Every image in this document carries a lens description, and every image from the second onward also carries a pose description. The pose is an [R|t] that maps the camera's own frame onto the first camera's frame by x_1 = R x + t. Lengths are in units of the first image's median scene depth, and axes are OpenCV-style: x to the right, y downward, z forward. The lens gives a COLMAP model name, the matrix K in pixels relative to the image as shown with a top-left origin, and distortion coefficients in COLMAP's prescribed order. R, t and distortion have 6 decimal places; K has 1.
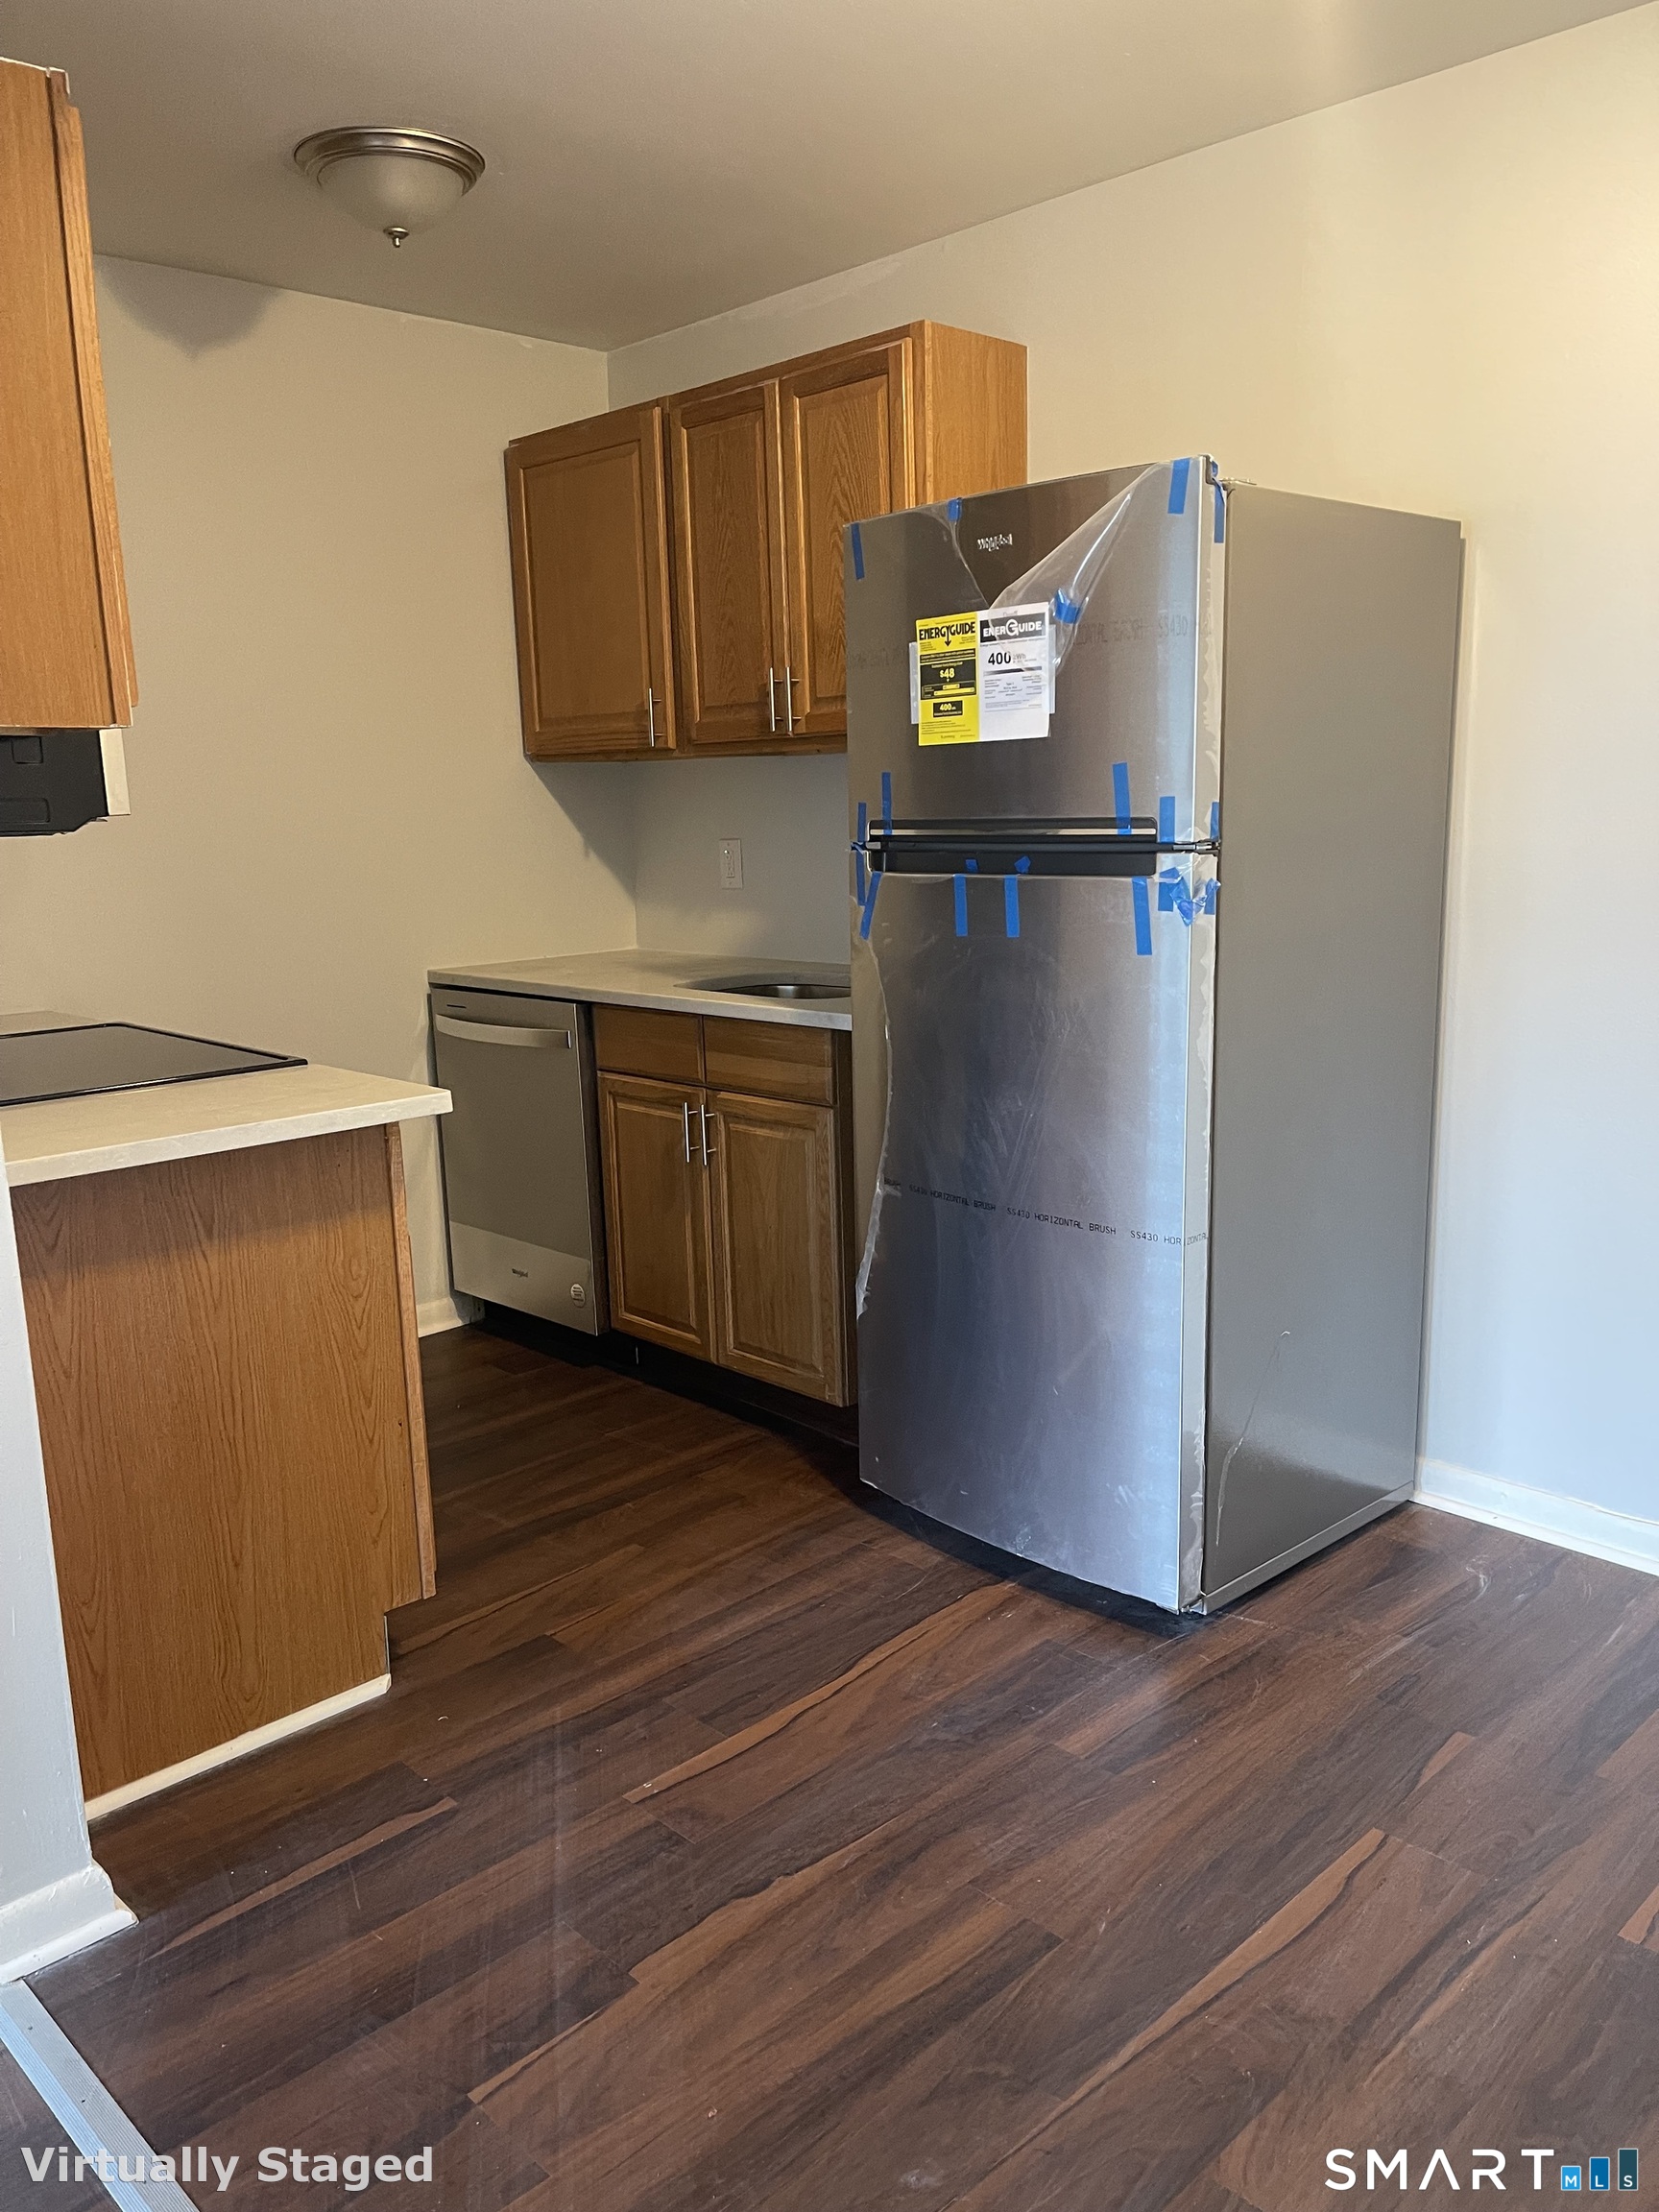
lens RADIAL K [[1711.7, 0, 820.2], [0, 1711.7, 1109.8], [0, 0, 1]] dist [0.030579, -0.019238]
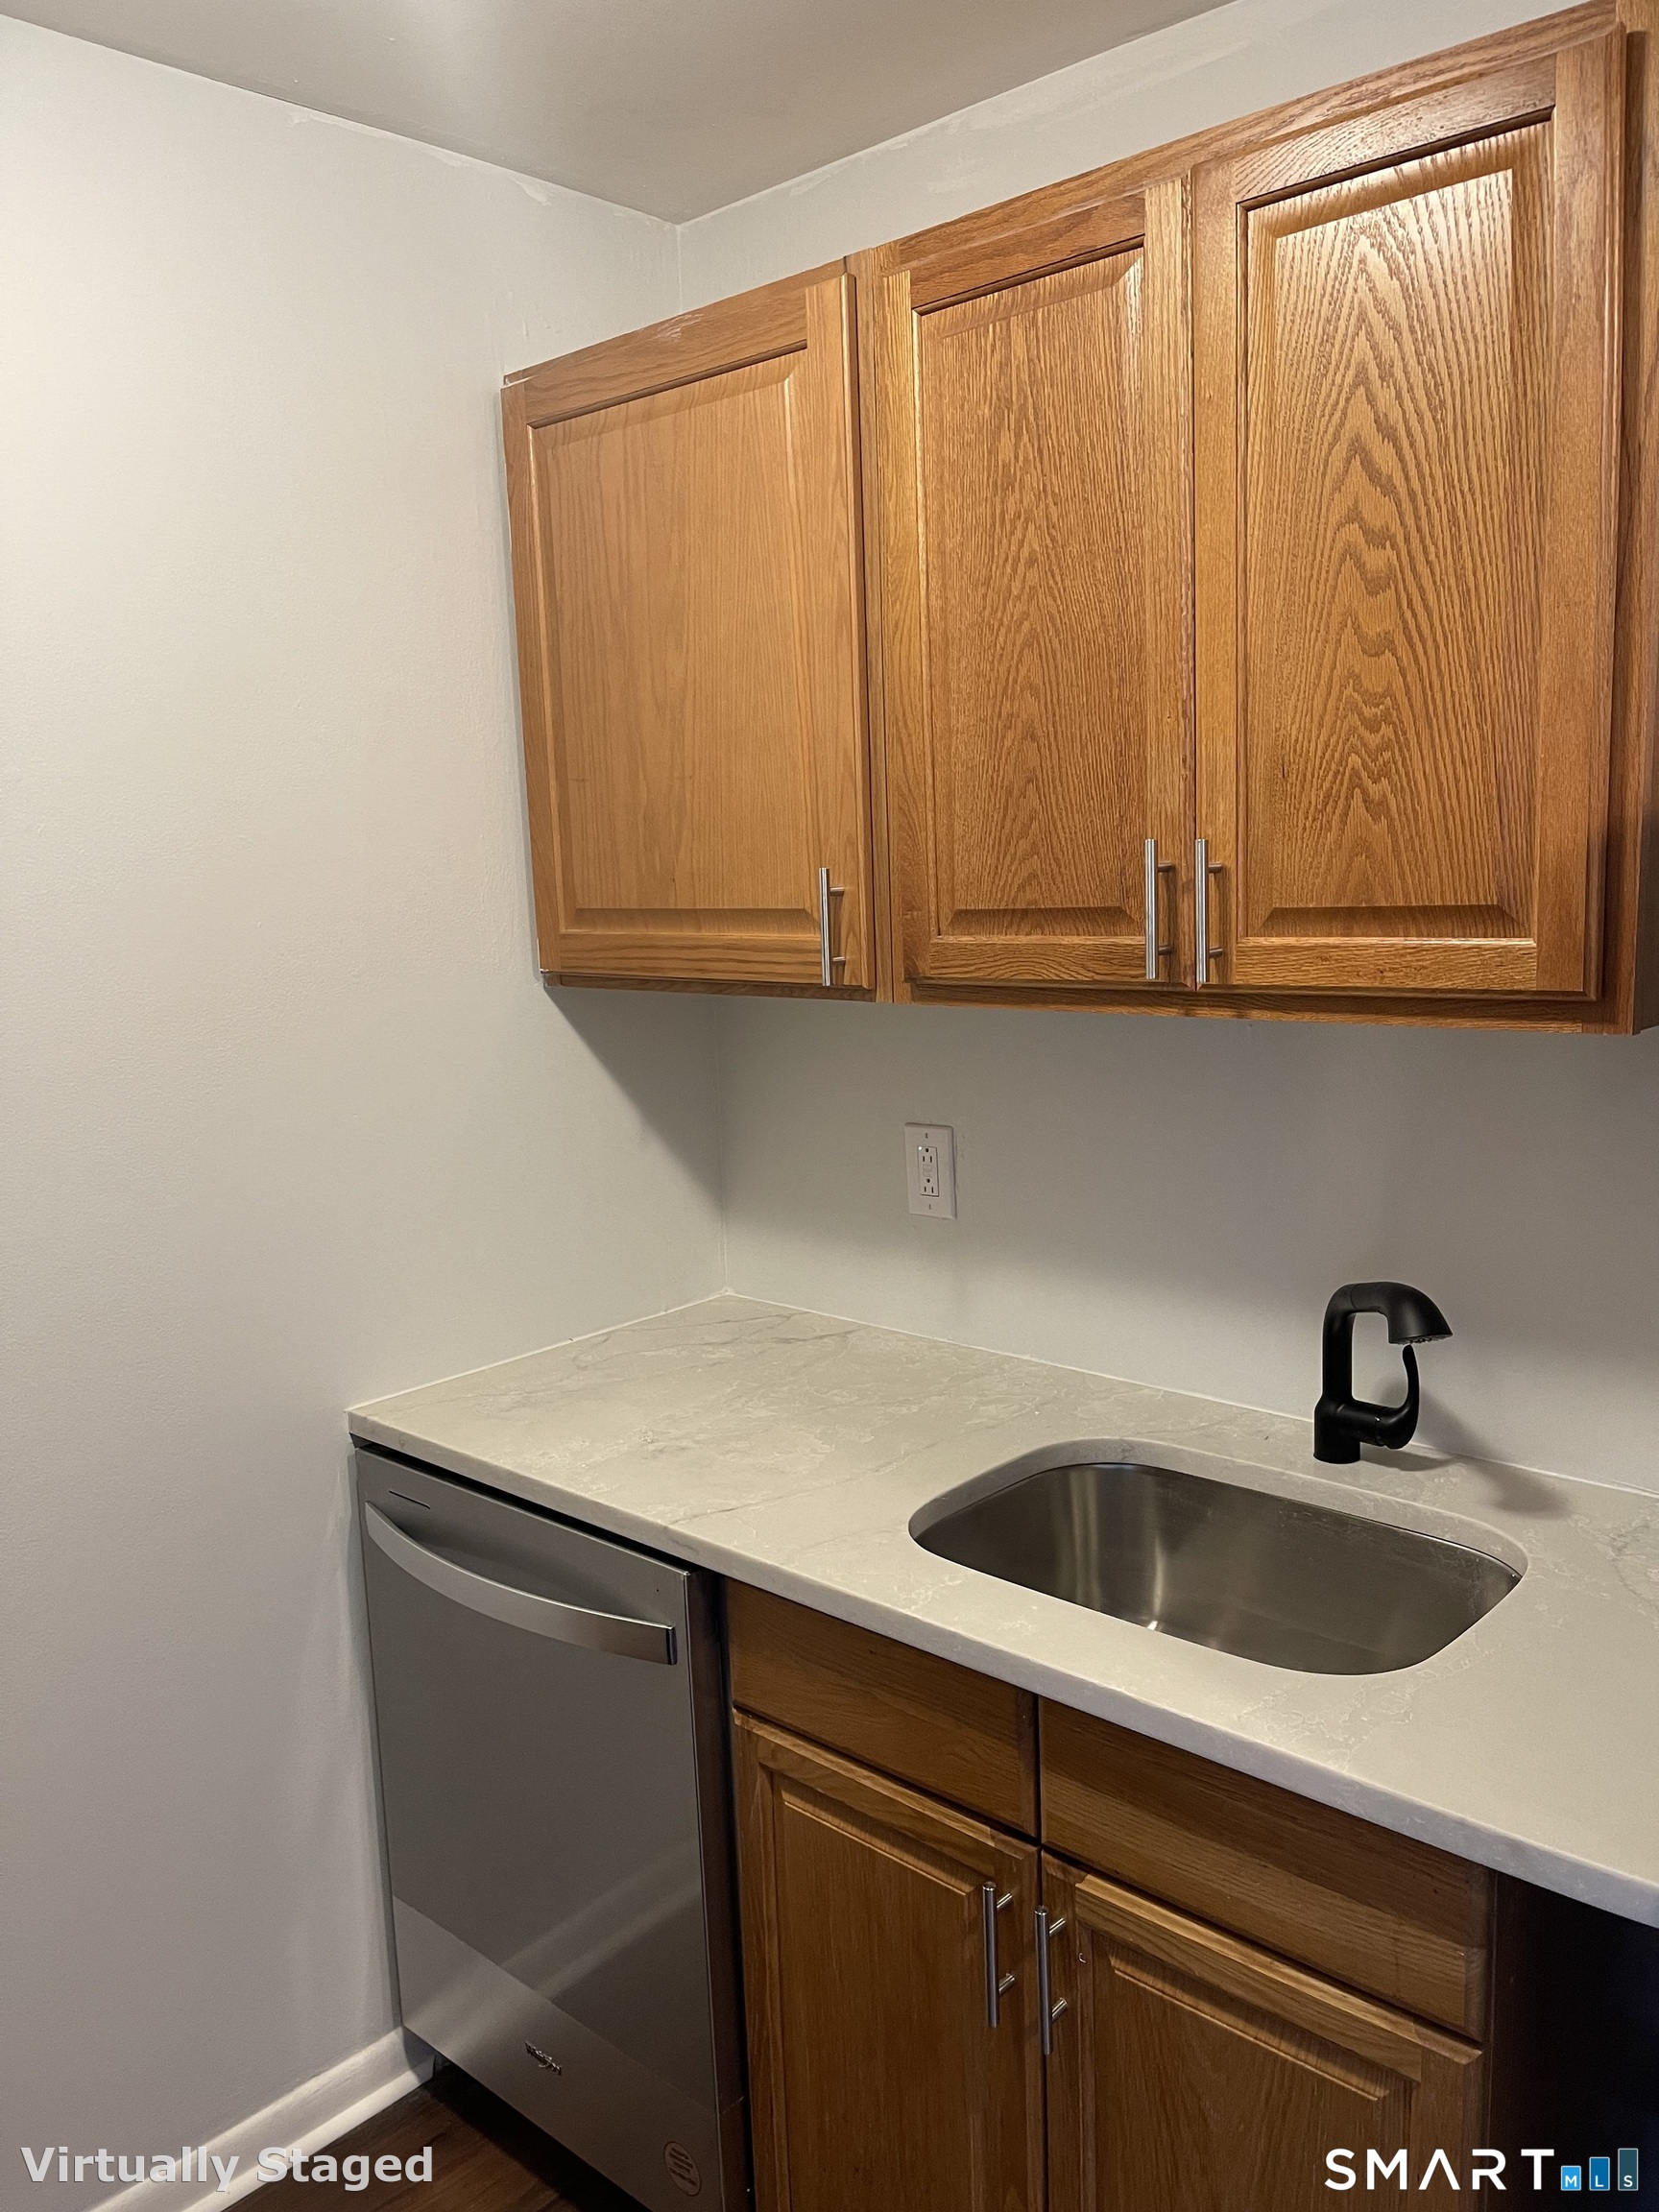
lens RADIAL K [[1711.7, 0, 841.8], [0, 1711.7, 1102.8], [0, 0, 1]] dist [0.030579, -0.019238]
pose [[0.998189, -0.017321, 0.057613, -0.121493], [0.019757, 0.998923, -0.041982, -0.159372], [-0.056824, 0.043045, 0.997456, 0.525046]]
